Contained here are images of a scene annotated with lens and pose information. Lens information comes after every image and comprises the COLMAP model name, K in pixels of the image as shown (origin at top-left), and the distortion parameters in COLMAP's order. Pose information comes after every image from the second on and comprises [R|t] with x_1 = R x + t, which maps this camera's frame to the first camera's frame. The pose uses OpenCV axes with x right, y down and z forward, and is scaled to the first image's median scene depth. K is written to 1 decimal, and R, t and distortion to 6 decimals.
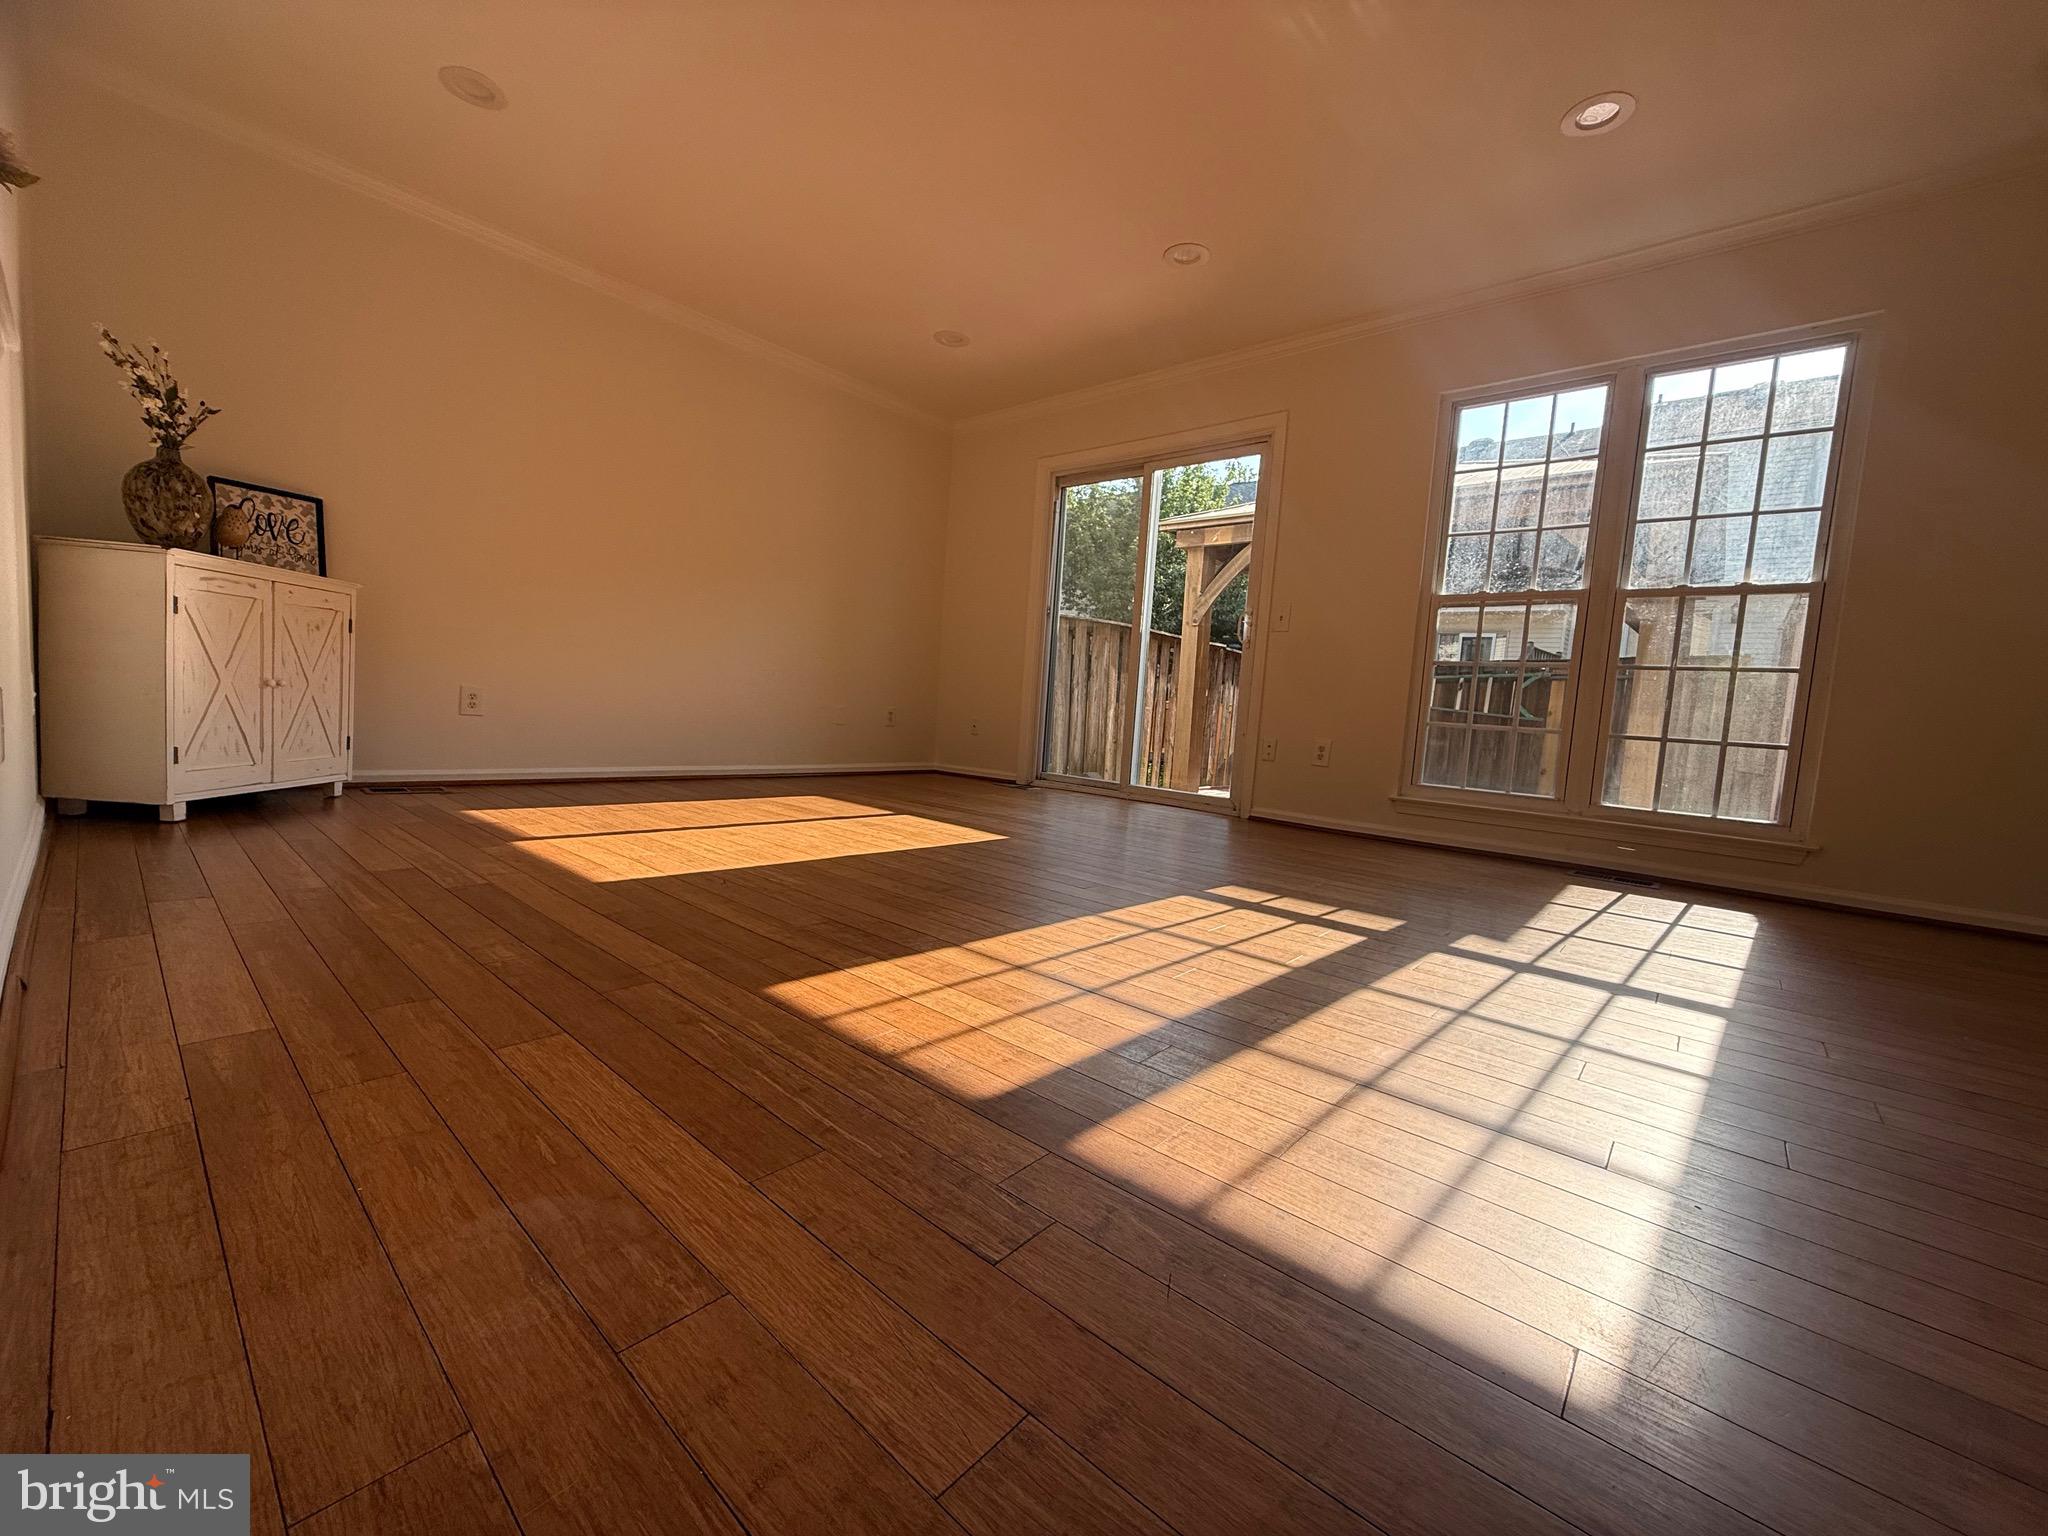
lens RADIAL K [[811.3, 0, 1020.0], [0, 811.3, 763.5], [0, 0, 1]] dist [-0.002010, -0.000392]
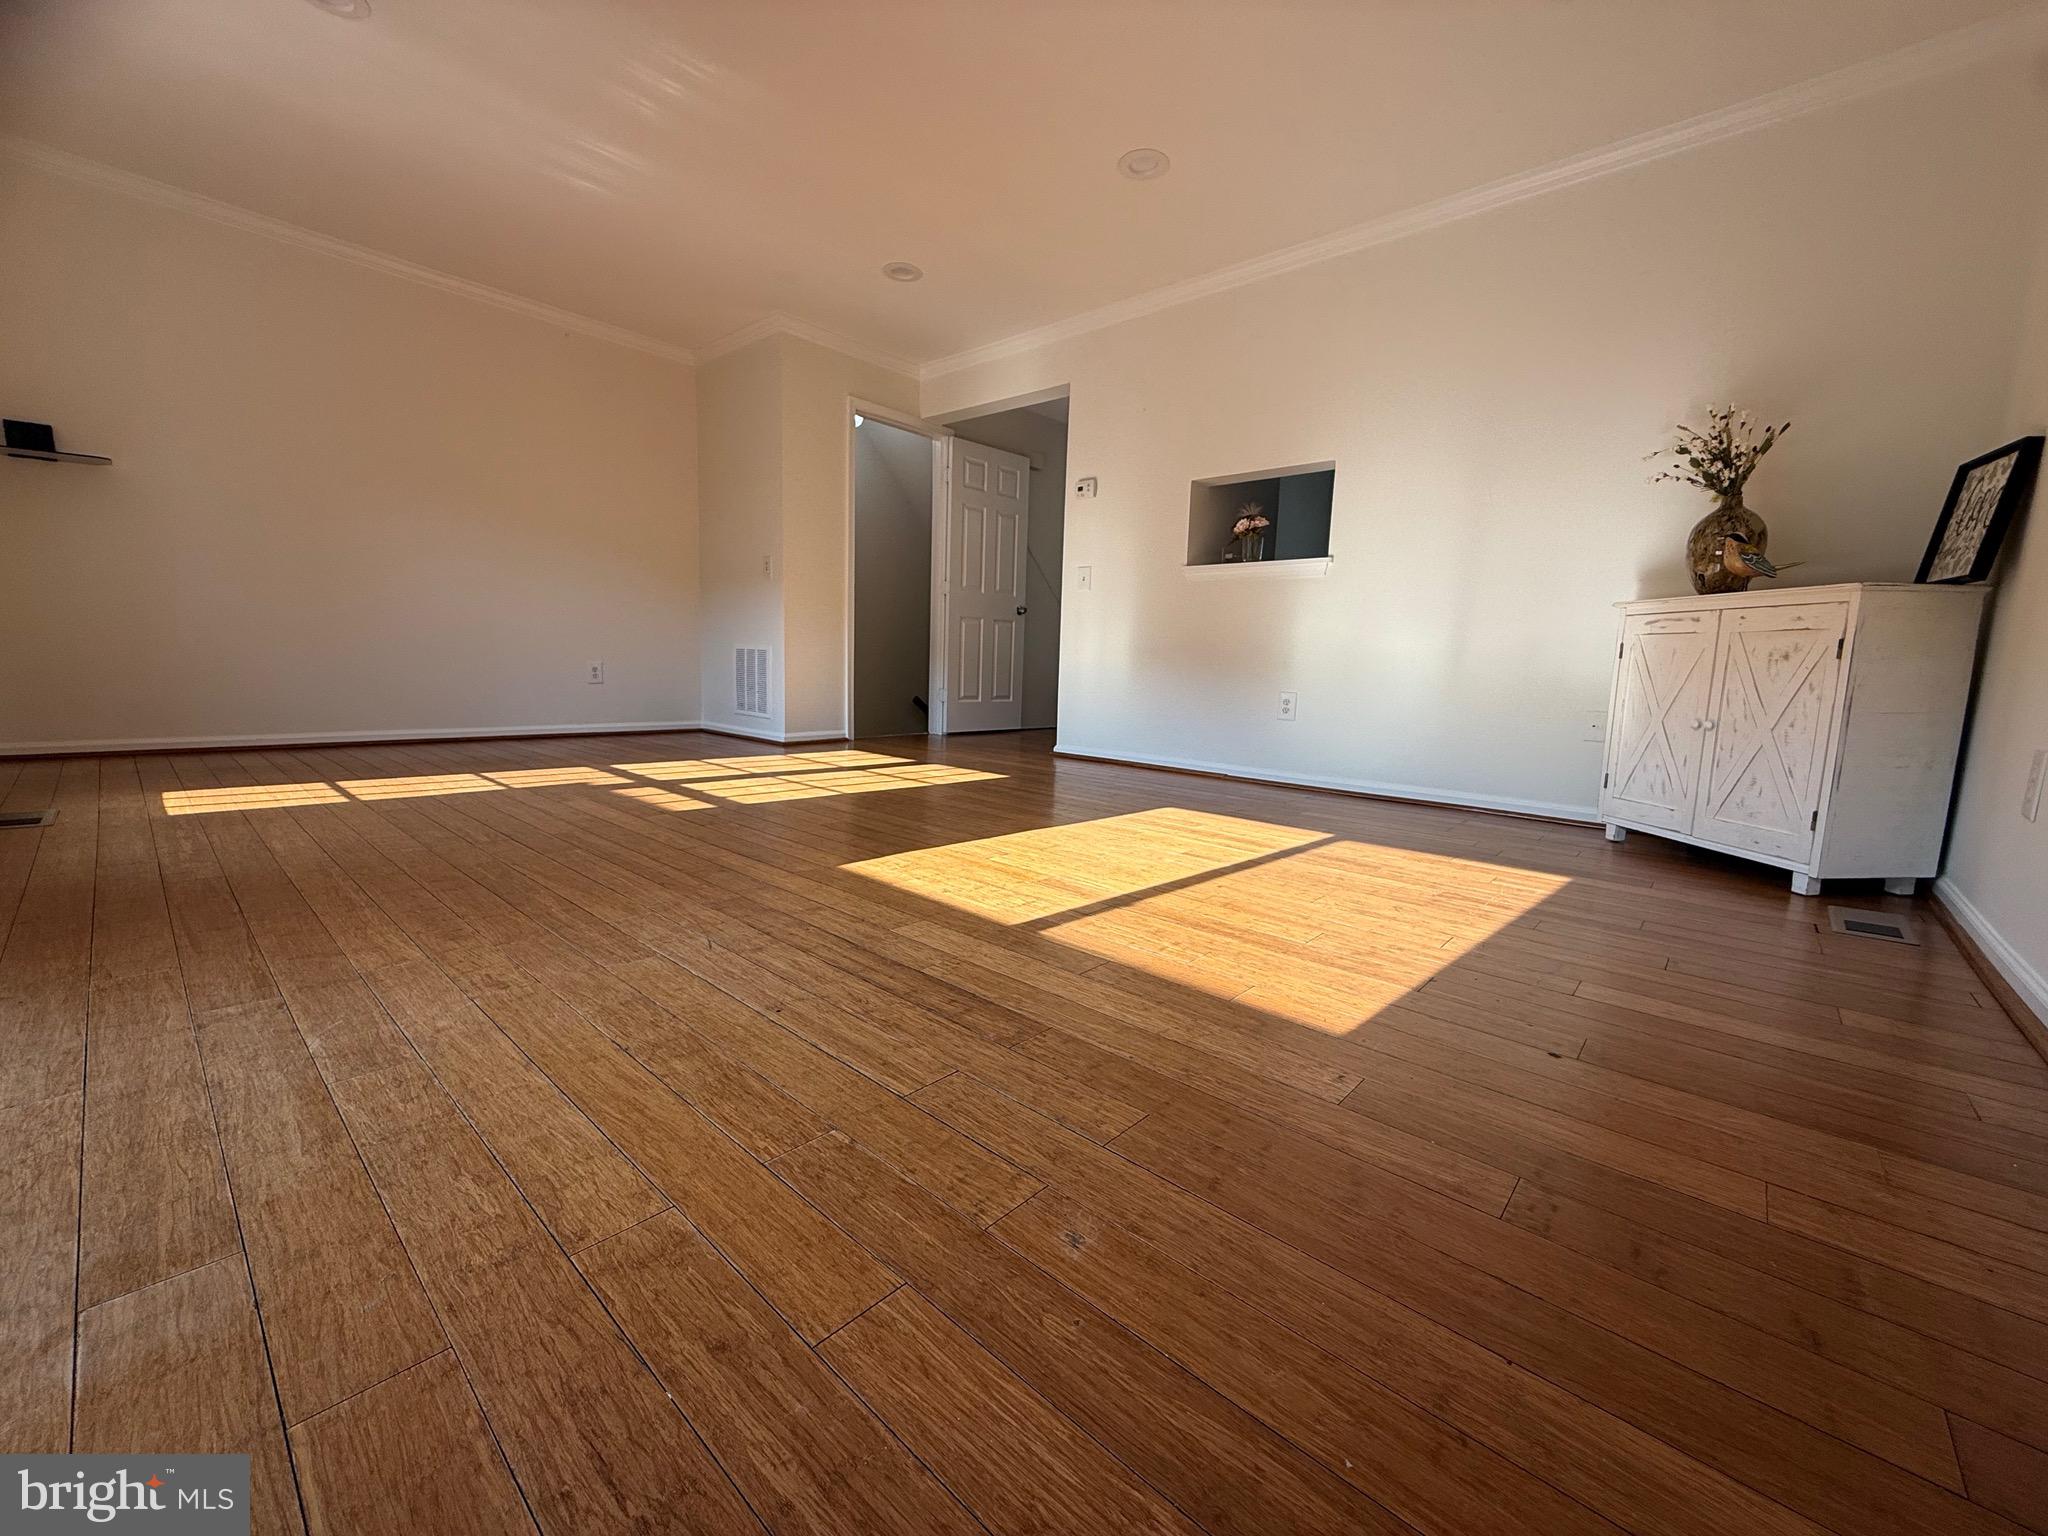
lens RADIAL K [[811.3, 0, 1020.0], [0, 811.3, 763.5], [0, 0, 1]] dist [-0.002010, -0.000392]
pose [[-0.994580, -0.103967, 0.000973, -0.167183], [-0.101658, 0.974374, 0.200651, -0.146131], [-0.021809, 0.199464, -0.979662, 1.730005]]
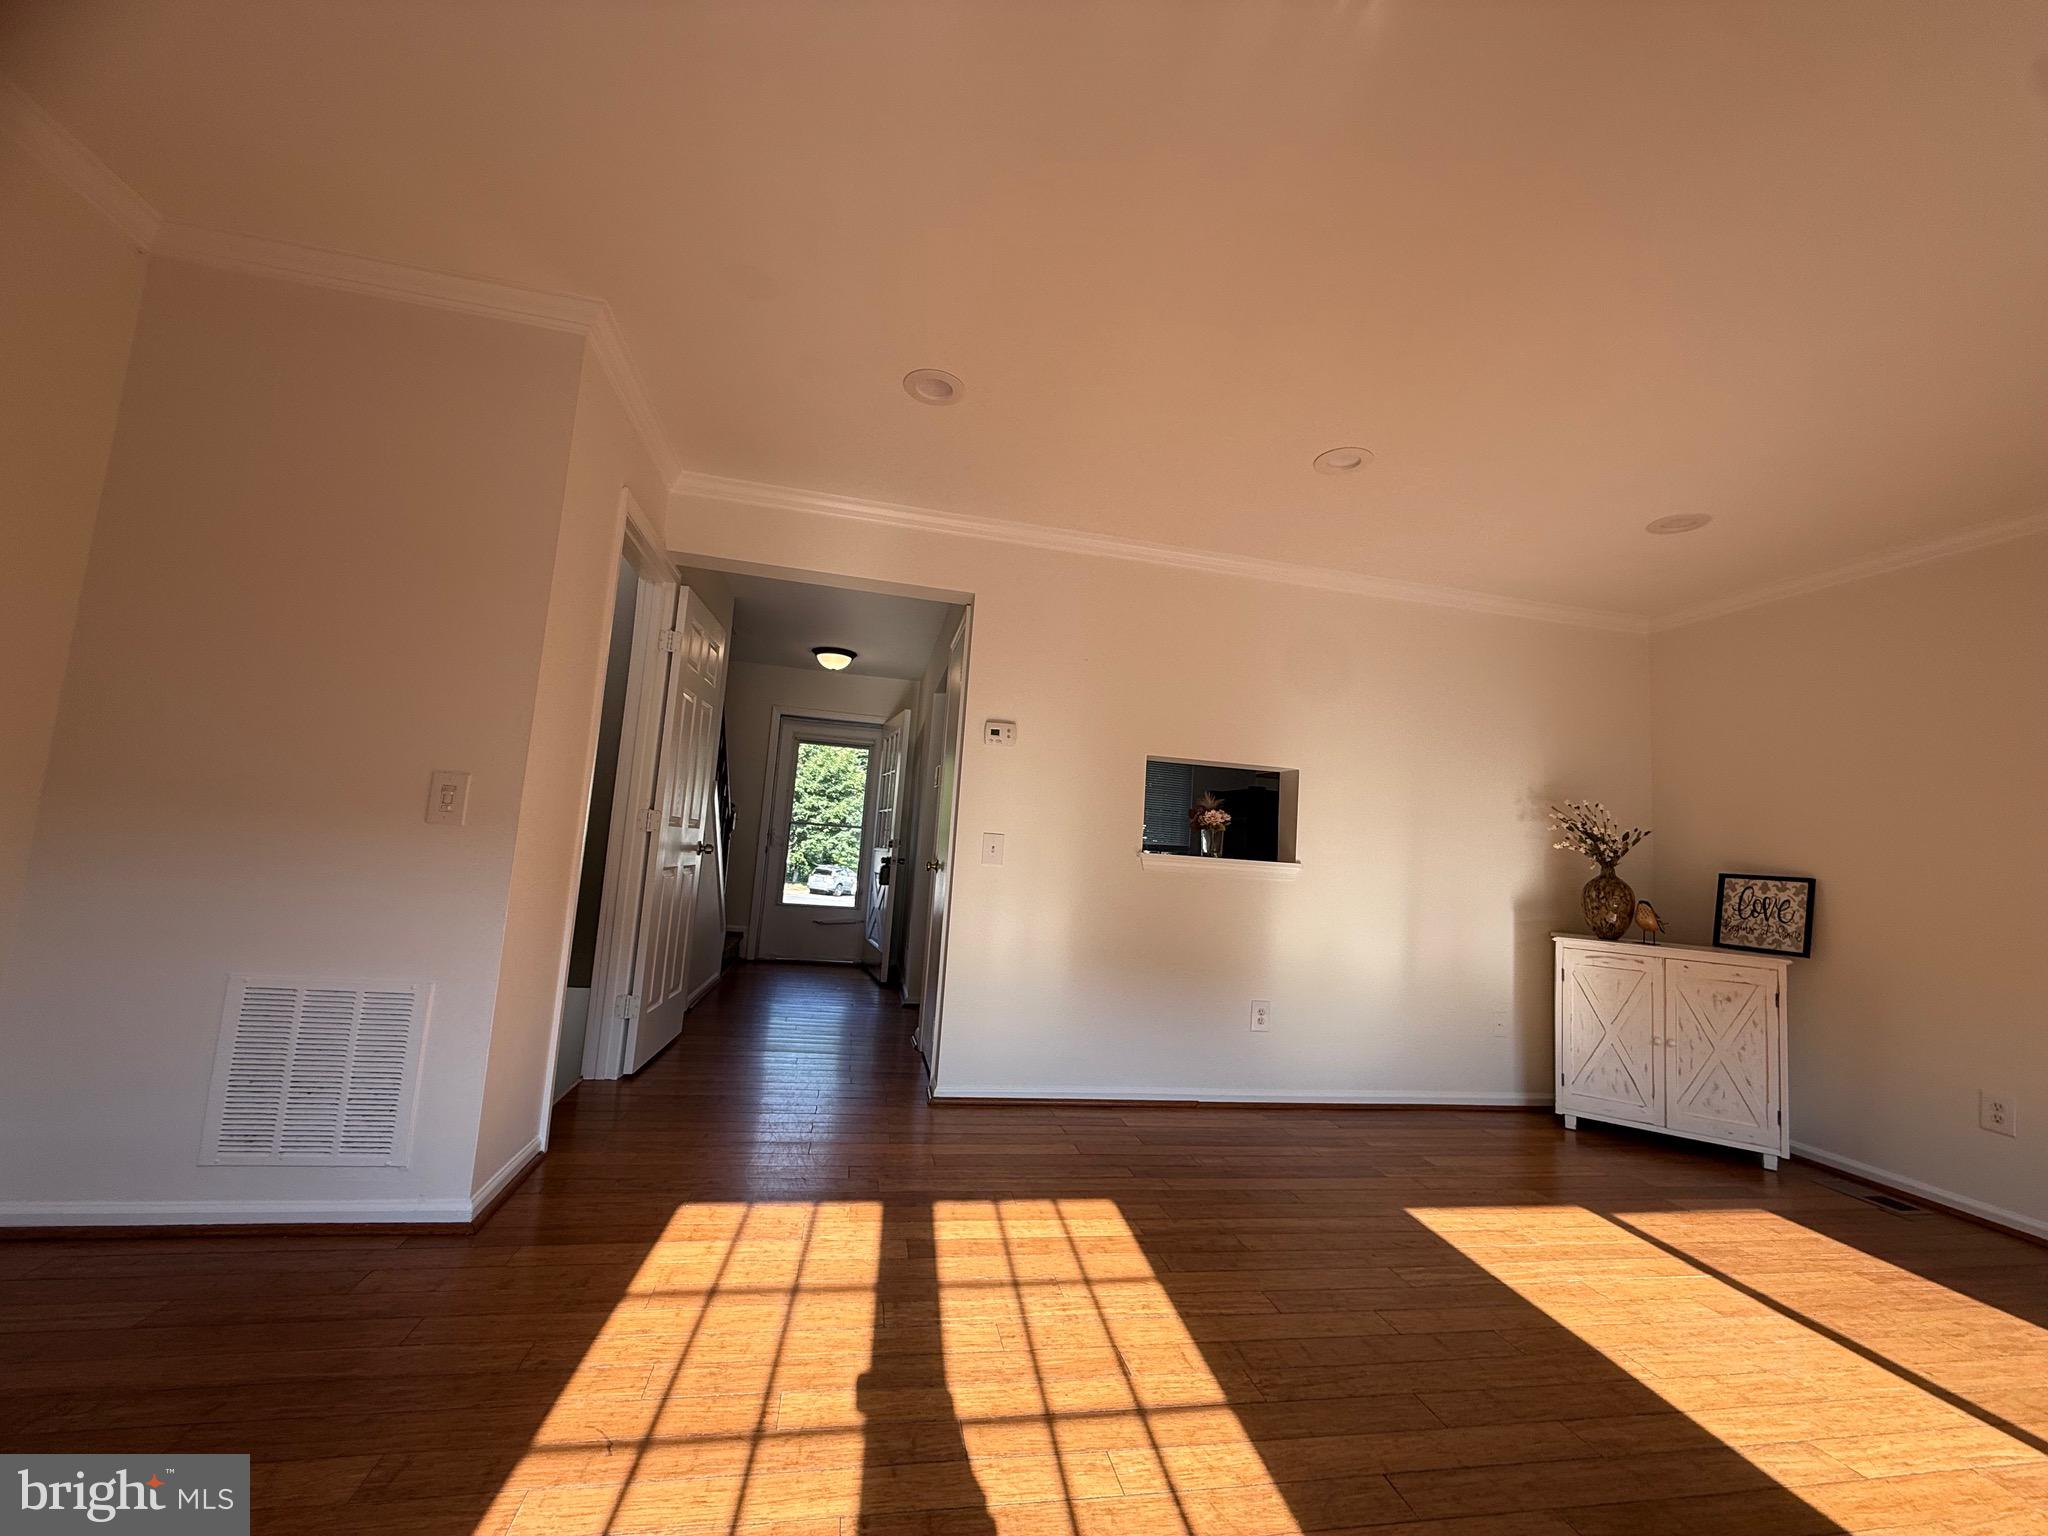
lens RADIAL K [[811.3, 0, 1020.0], [0, 811.3, 763.5], [0, 0, 1]] dist [-0.002010, -0.000392]
pose [[-0.598269, -0.197920, -0.776468, 0.625214], [-0.172366, 0.978118, -0.116512, -0.182935], [0.782537, 0.064132, -0.619292, 0.885446]]
